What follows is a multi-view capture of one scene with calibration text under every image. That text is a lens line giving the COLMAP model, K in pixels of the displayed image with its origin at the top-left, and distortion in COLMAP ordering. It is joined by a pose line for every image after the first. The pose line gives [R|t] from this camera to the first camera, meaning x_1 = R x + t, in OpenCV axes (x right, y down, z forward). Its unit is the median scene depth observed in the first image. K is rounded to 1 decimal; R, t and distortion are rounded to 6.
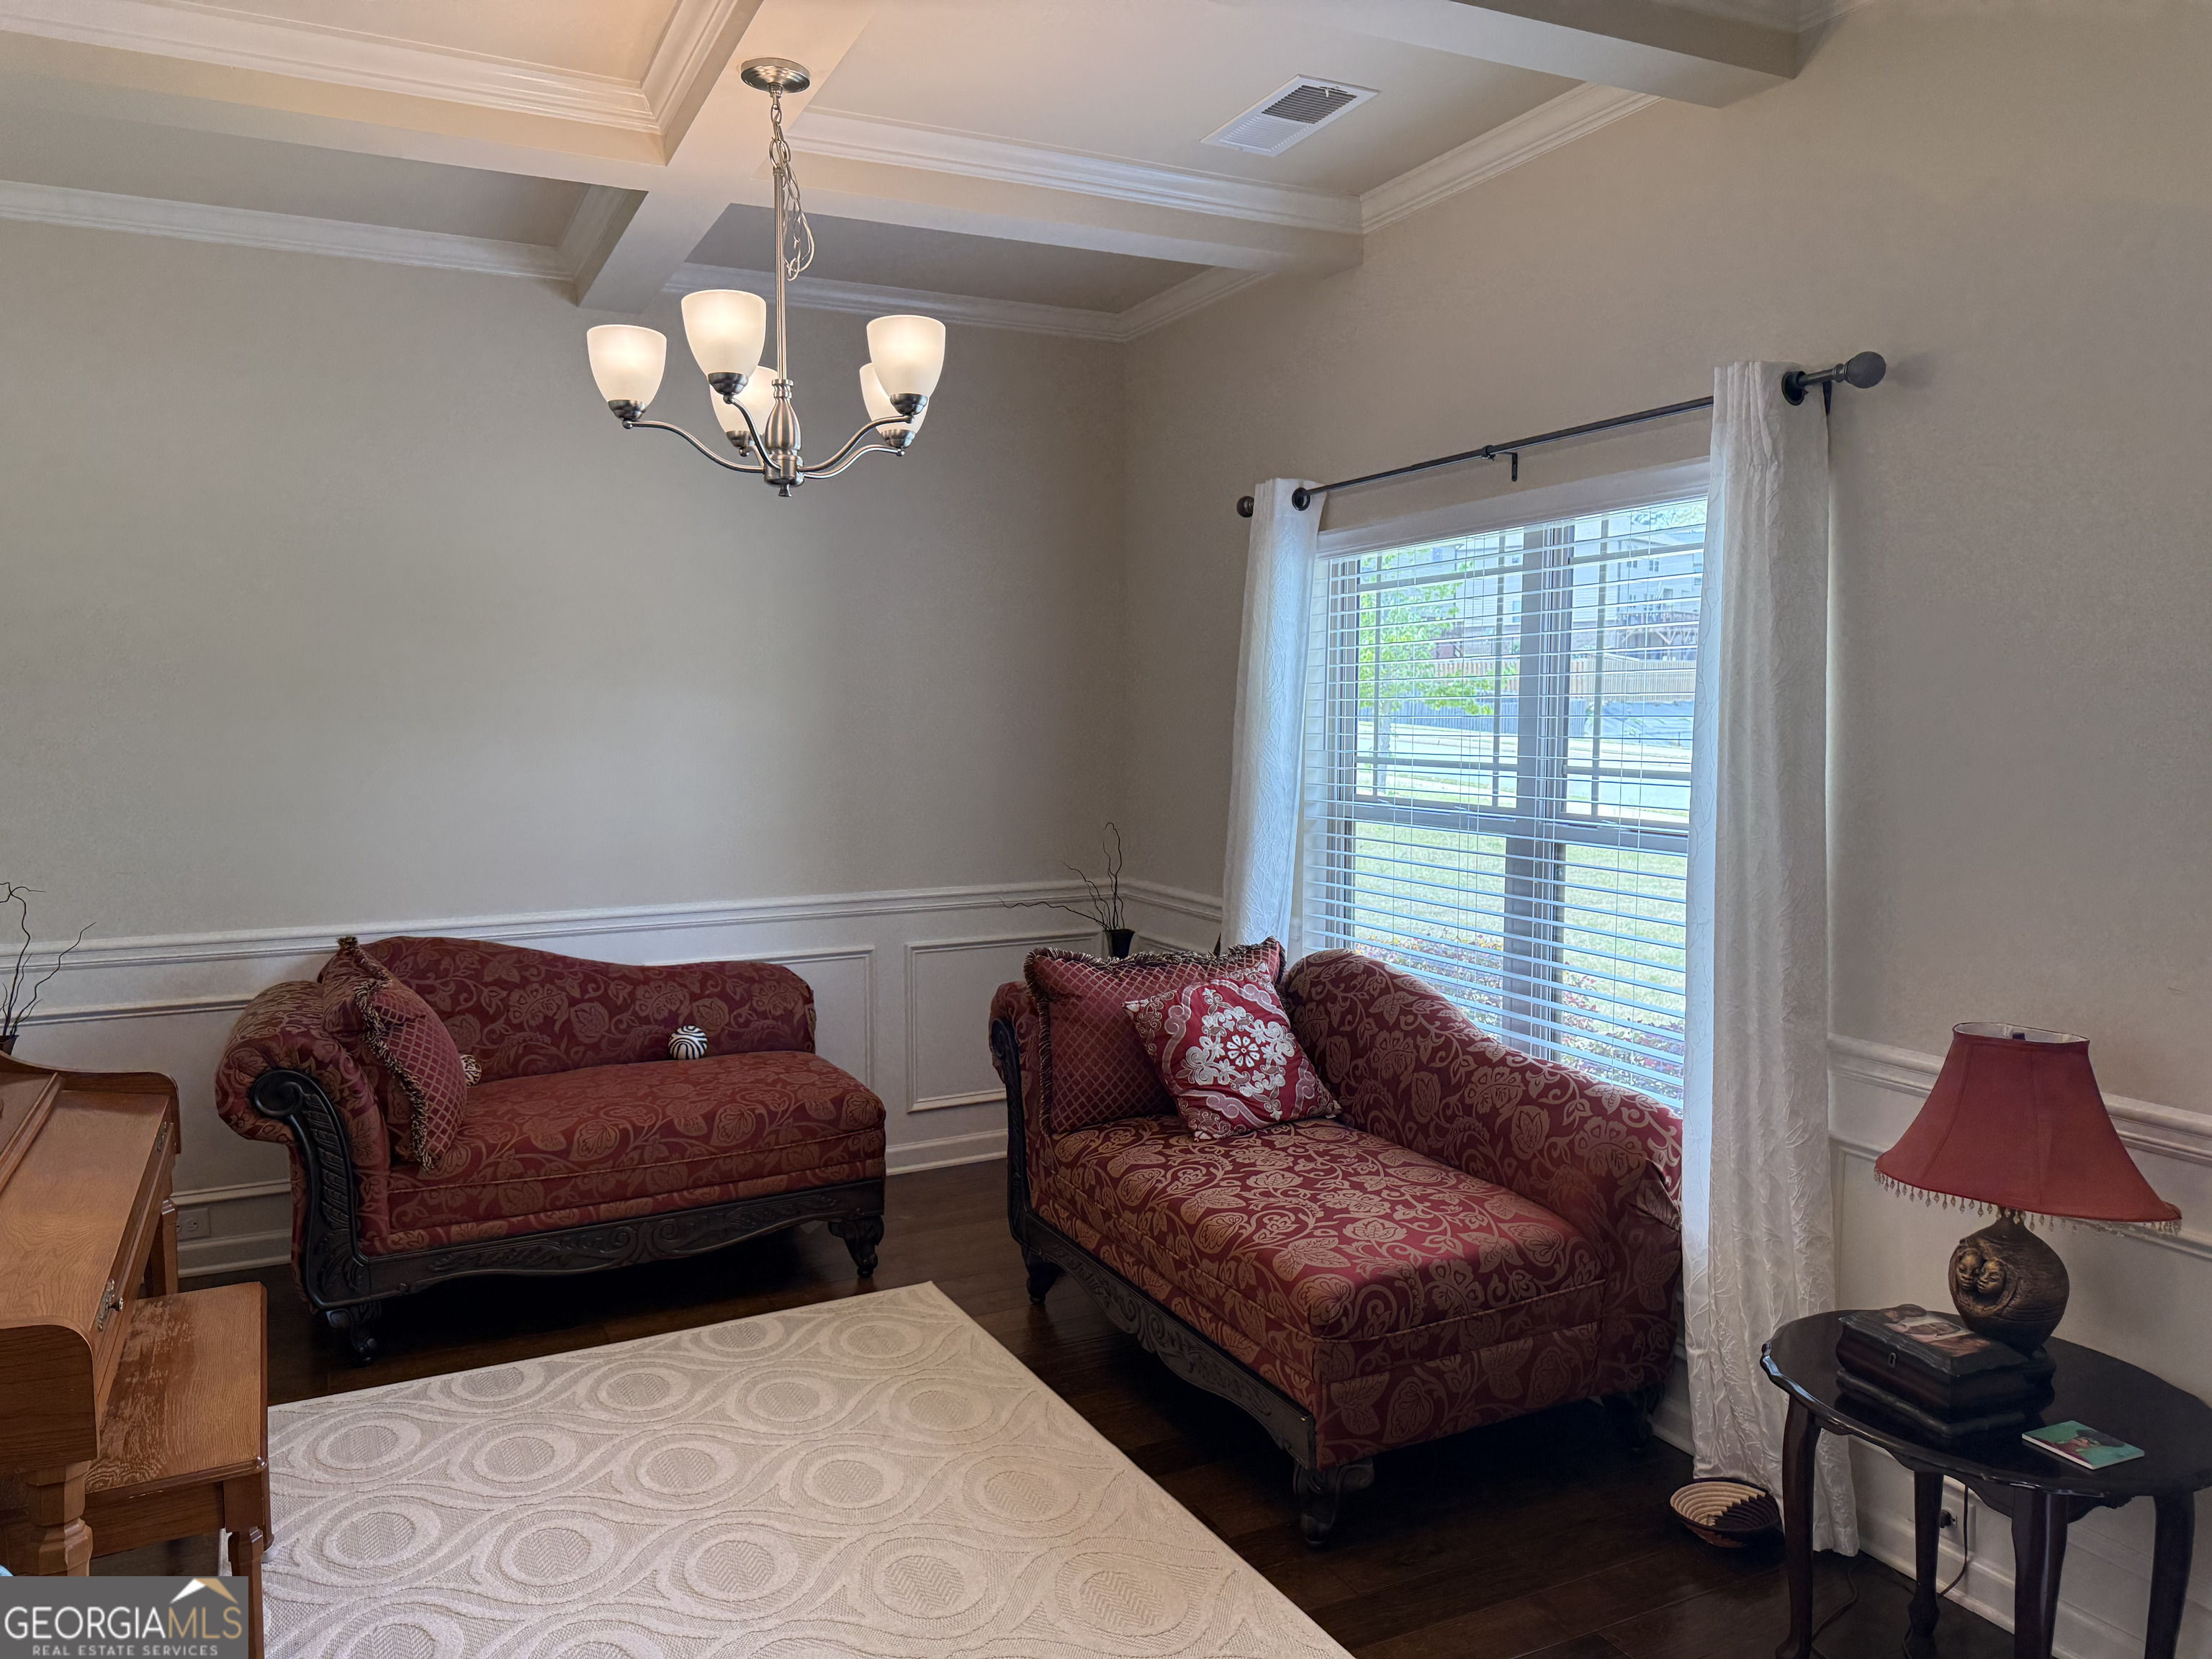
lens RADIAL K [[1550.2, 0, 1105.5], [0, 1550.2, 828.9], [0, 0, 1]] dist [0.174073, -0.351998]
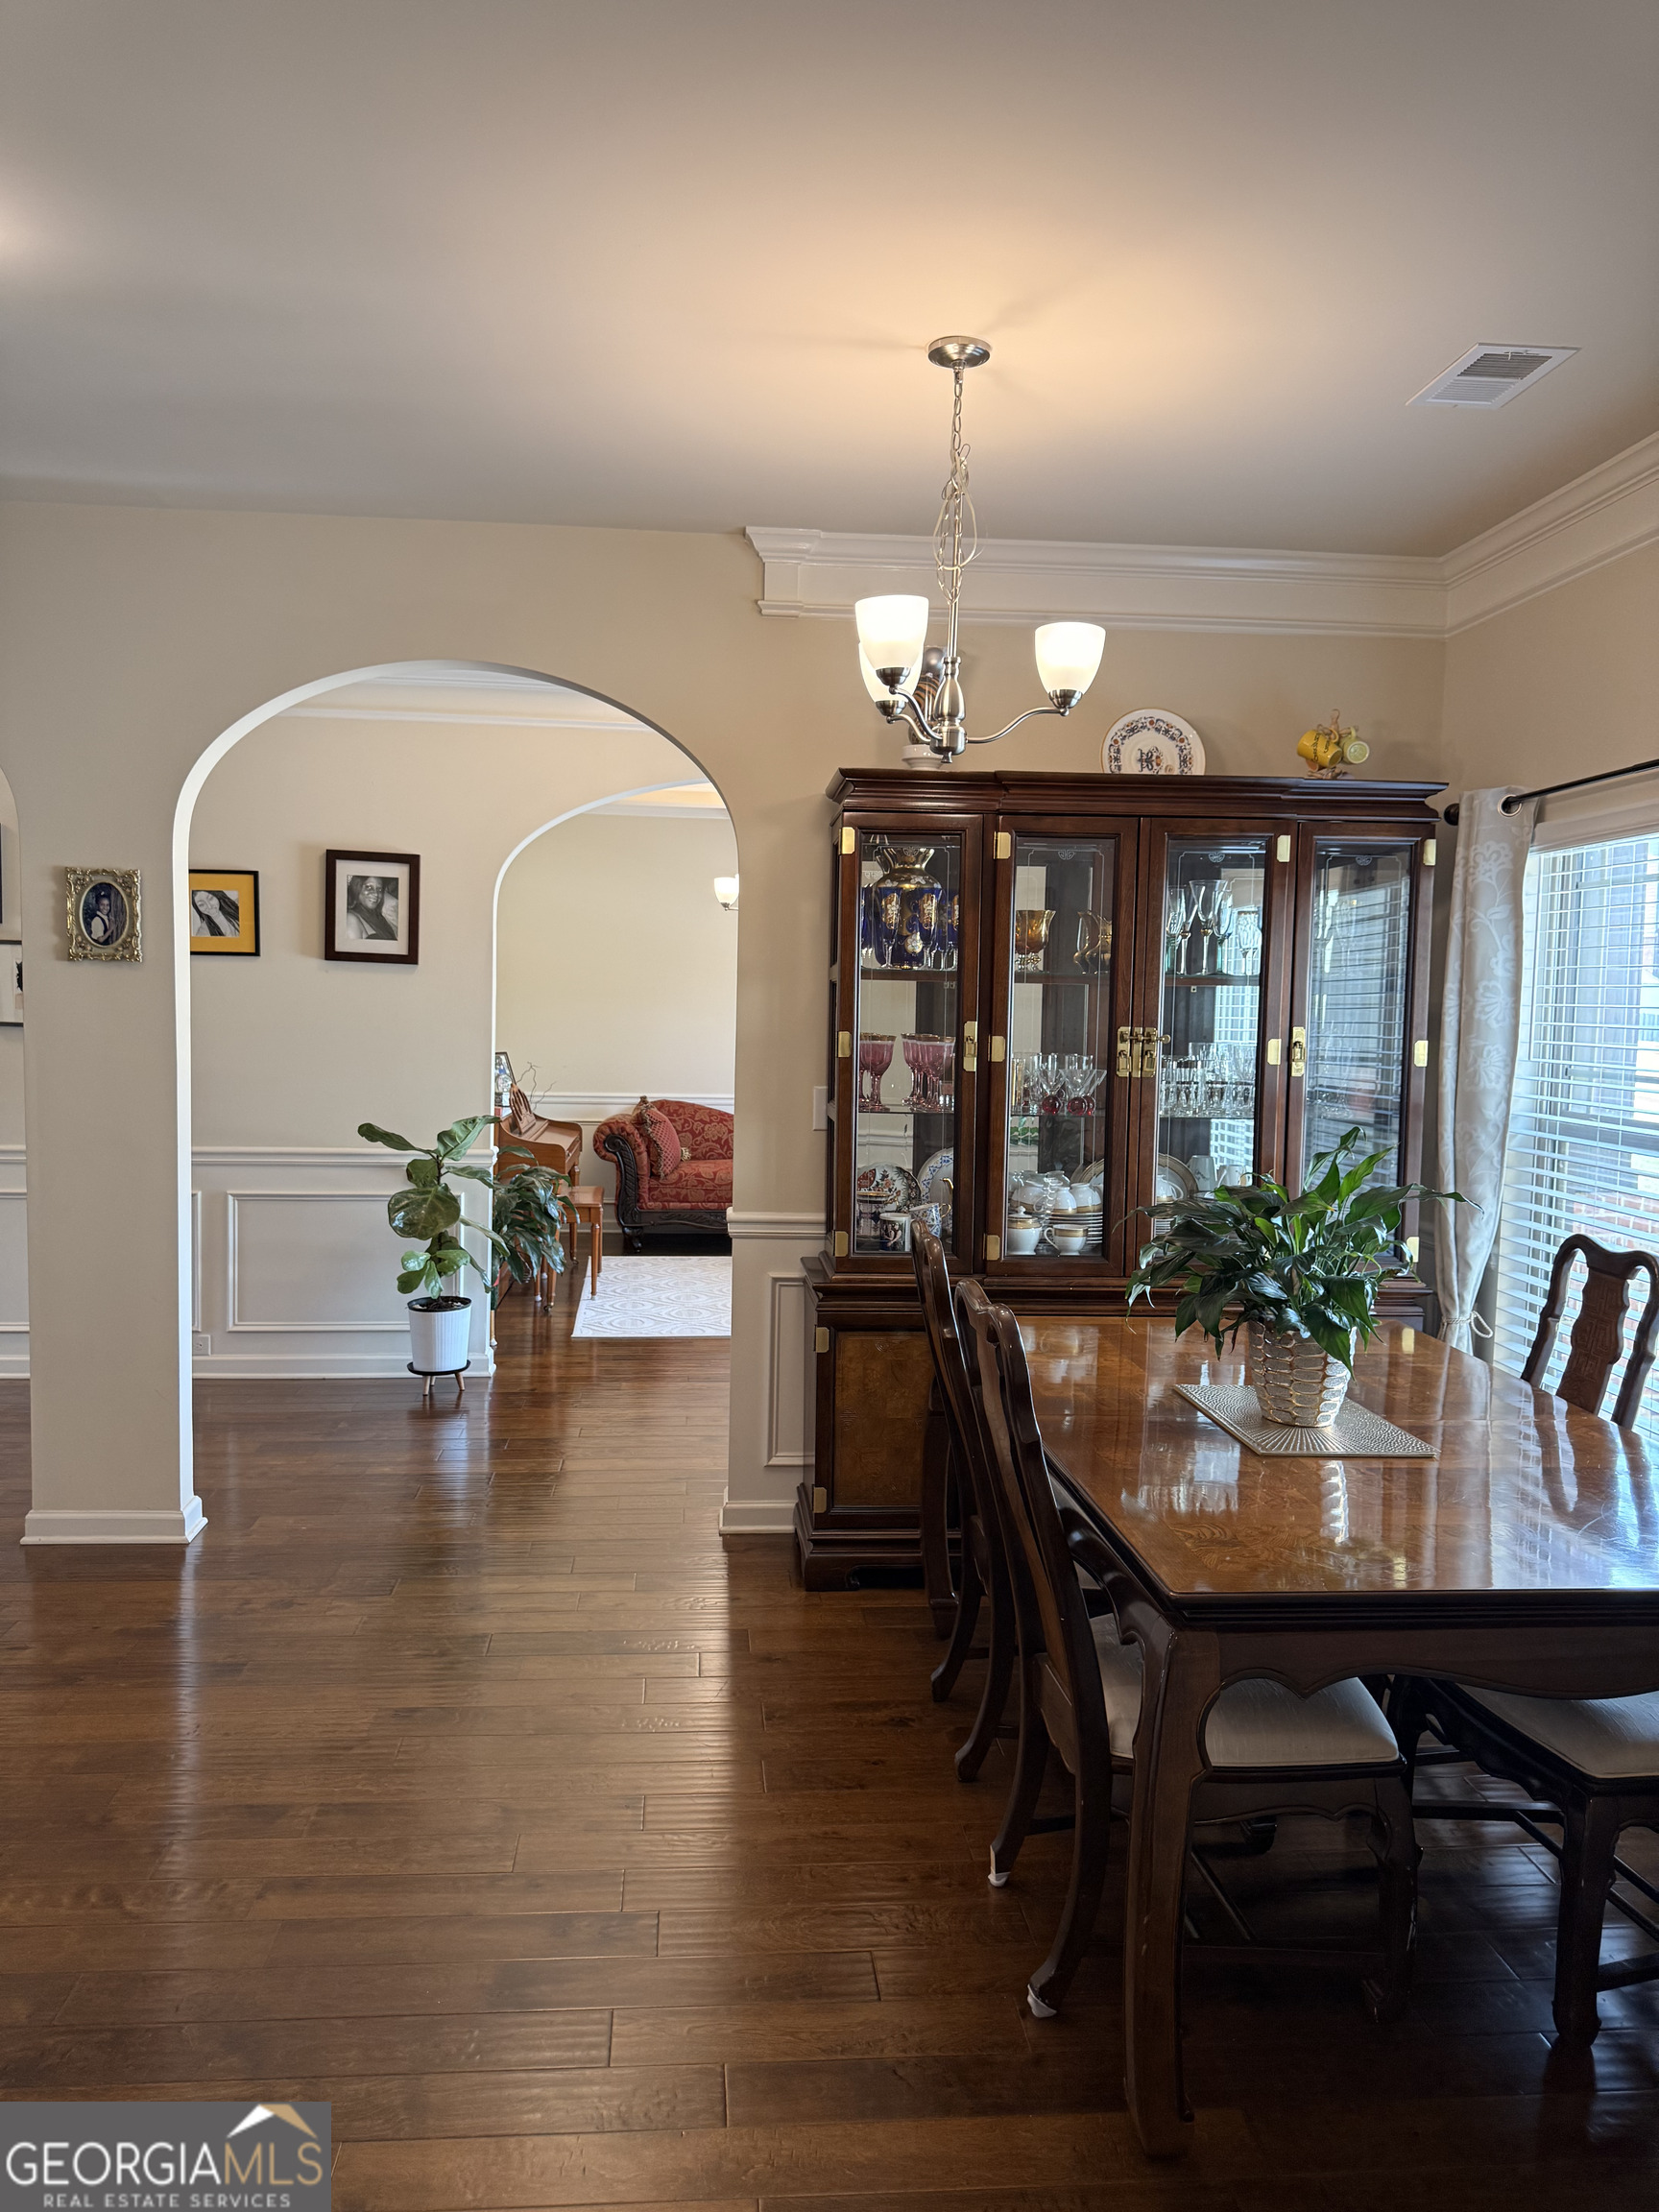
lens RADIAL K [[1579.3, 0, 806.5], [0, 1579.3, 1119.7], [0, 0, 1]] dist [0.108239, -0.184583]
pose [[0.926759, 0.049546, -0.372374, 0.745017], [-0.051452, 0.998664, 0.004824, 0.090886], [0.372115, 0.014689, 0.928070, -1.310409]]
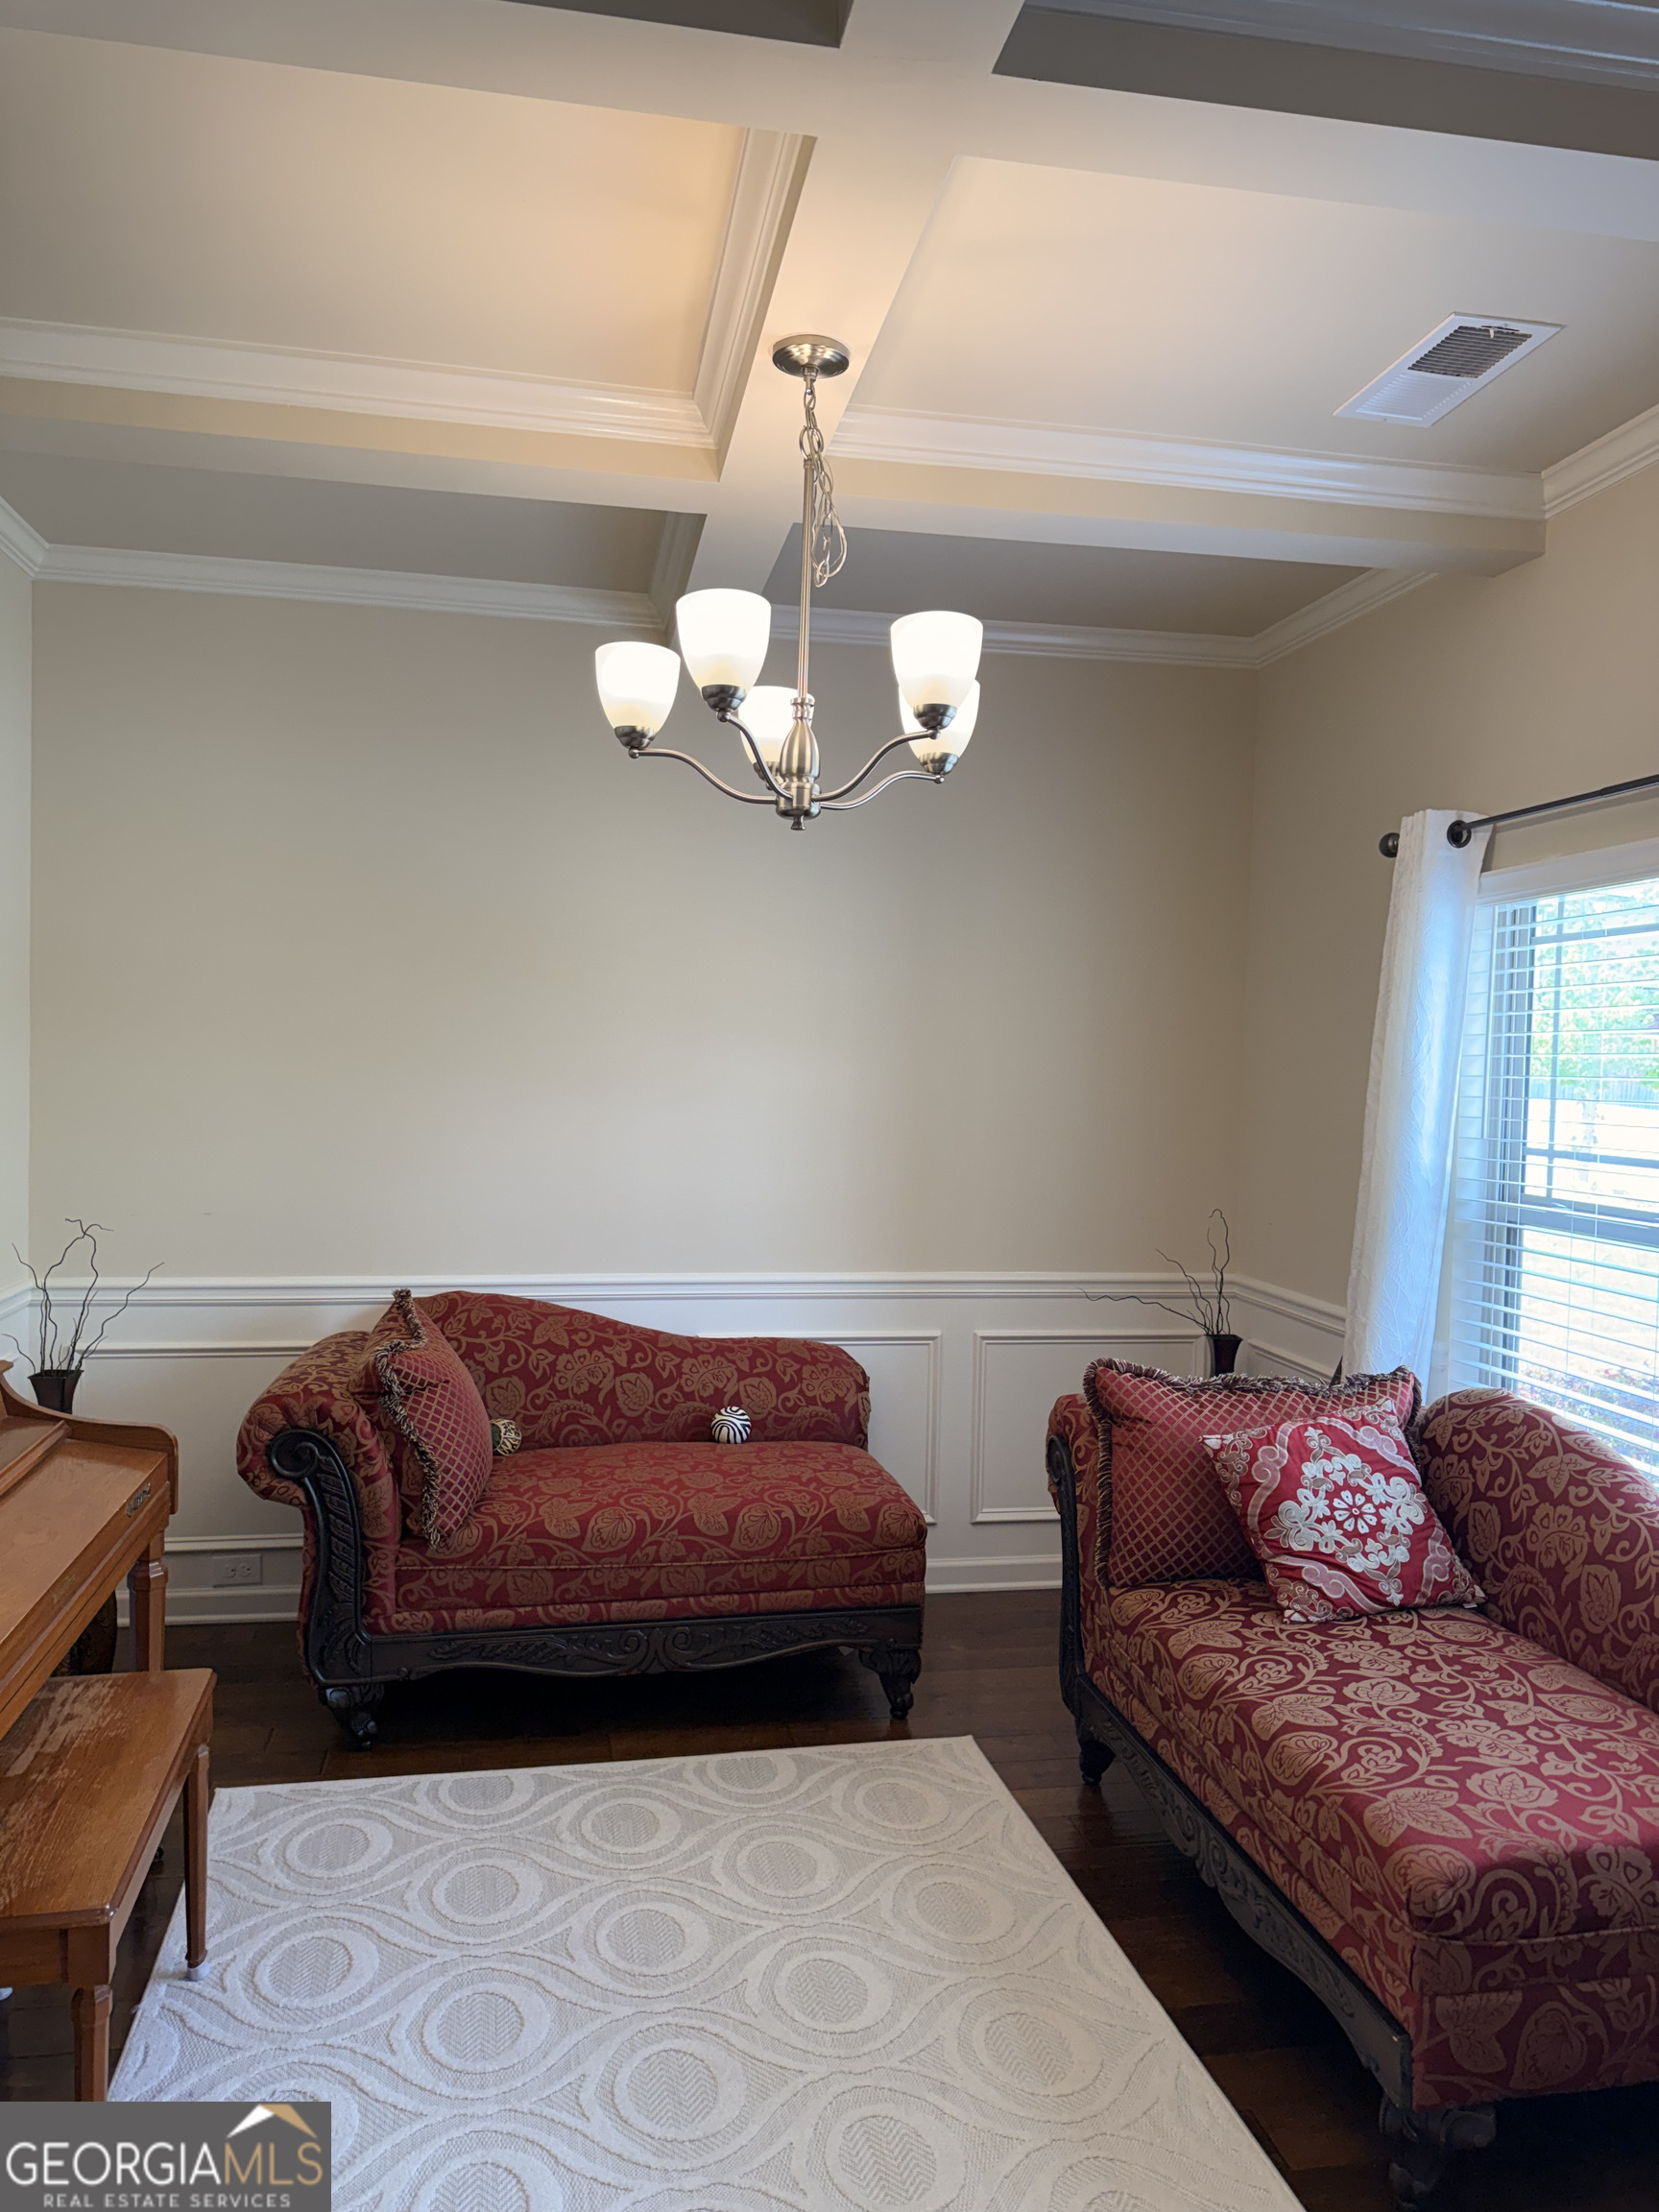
lens RADIAL K [[1590.0, 0, 820.4], [0, 1590.0, 1106.9], [0, 0, 1]] dist [0.125217, -0.226493]
pose [[0.963644, 0.035185, -0.264864, 0.036600], [-0.049260, 0.997694, -0.046688, -0.012808], [0.262611, 0.058038, 0.963155, 0.118394]]
